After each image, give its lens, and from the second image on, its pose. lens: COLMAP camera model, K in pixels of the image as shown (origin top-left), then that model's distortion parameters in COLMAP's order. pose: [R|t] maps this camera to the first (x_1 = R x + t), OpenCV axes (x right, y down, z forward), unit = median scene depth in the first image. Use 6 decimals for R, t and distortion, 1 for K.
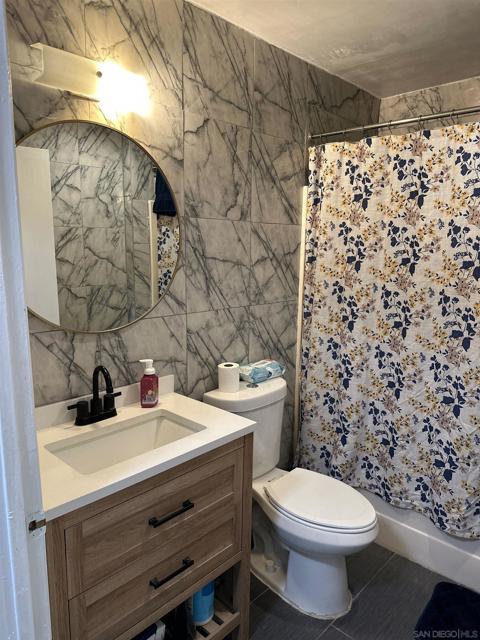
lens RADIAL K [[451.0, 0, 240.0], [0, 451.0, 320.0], [0, 0, 1]] dist [0.077553, -0.100994]
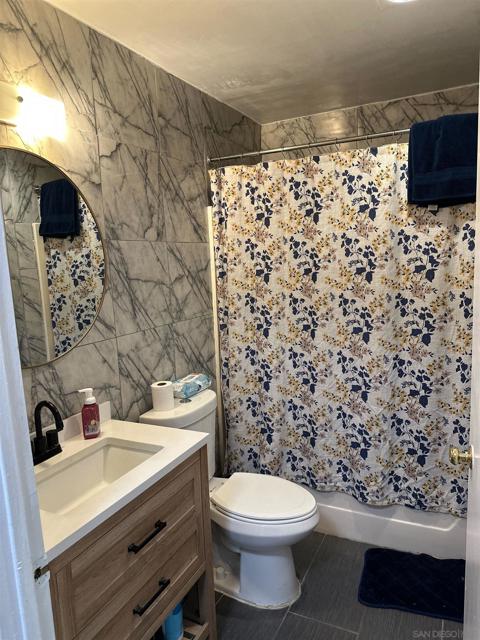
lens RADIAL K [[451.0, 0, 240.0], [0, 451.0, 320.0], [0, 0, 1]] dist [0.077553, -0.100994]
pose [[0.955217, -0.094809, 0.280307, -0.124254], [0.103399, 0.994512, -0.015980, -0.007273], [-0.277253, 0.044248, 0.959777, -0.024013]]
